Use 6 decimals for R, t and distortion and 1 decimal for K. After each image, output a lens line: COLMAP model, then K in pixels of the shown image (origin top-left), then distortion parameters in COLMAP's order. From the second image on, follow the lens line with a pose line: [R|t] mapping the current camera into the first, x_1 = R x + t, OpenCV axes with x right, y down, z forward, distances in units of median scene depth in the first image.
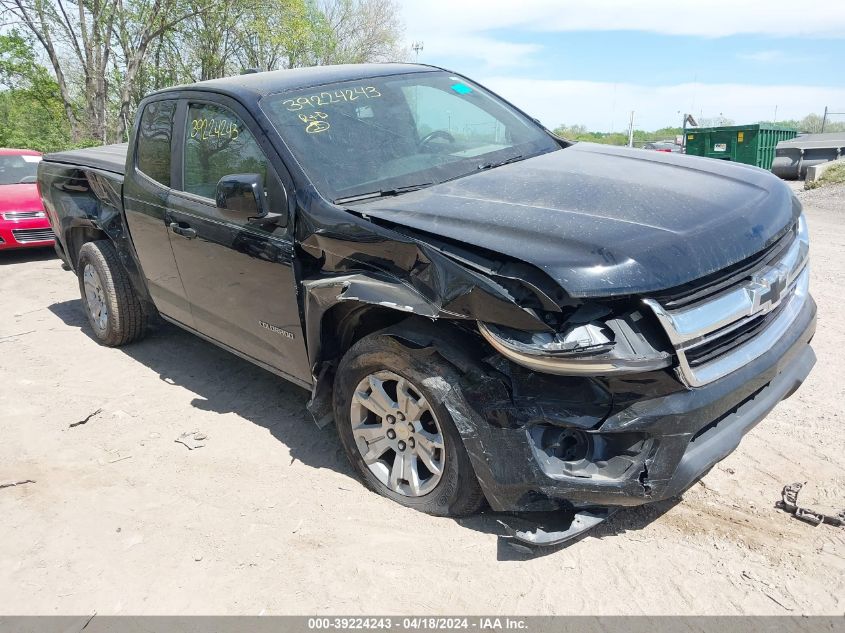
lens RADIAL K [[665.4, 0, 421.5], [0, 665.4, 314.5], [0, 0, 1]] dist [0.003298, -0.006433]
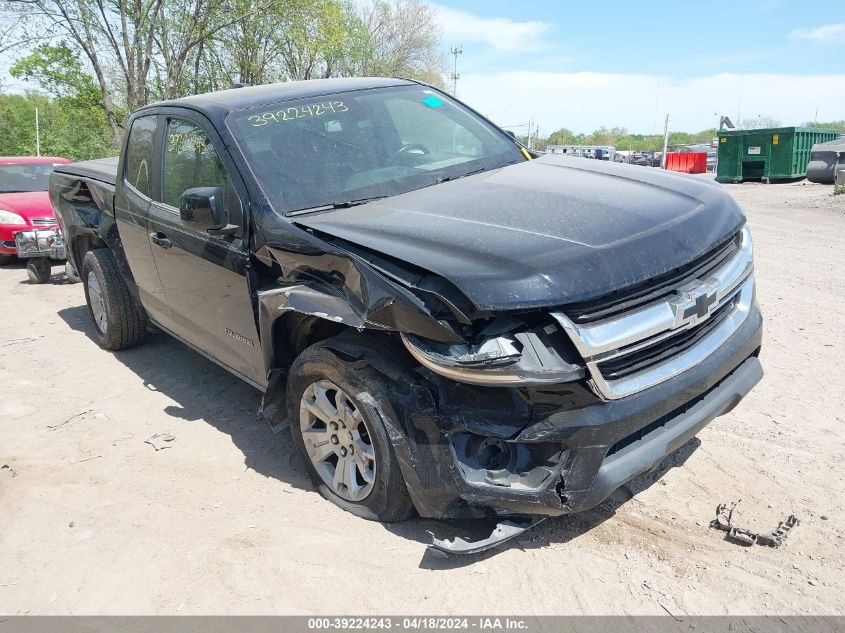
lens RADIAL K [[665.4, 0, 421.5], [0, 665.4, 318.0], [0, 0, 1]] dist [0.003298, -0.006433]
pose [[0.998360, 0.008215, -0.056650, 0.138573], [-0.008227, 0.999966, 0.000008, -0.009859], [0.056648, 0.000458, 0.998394, -0.024858]]
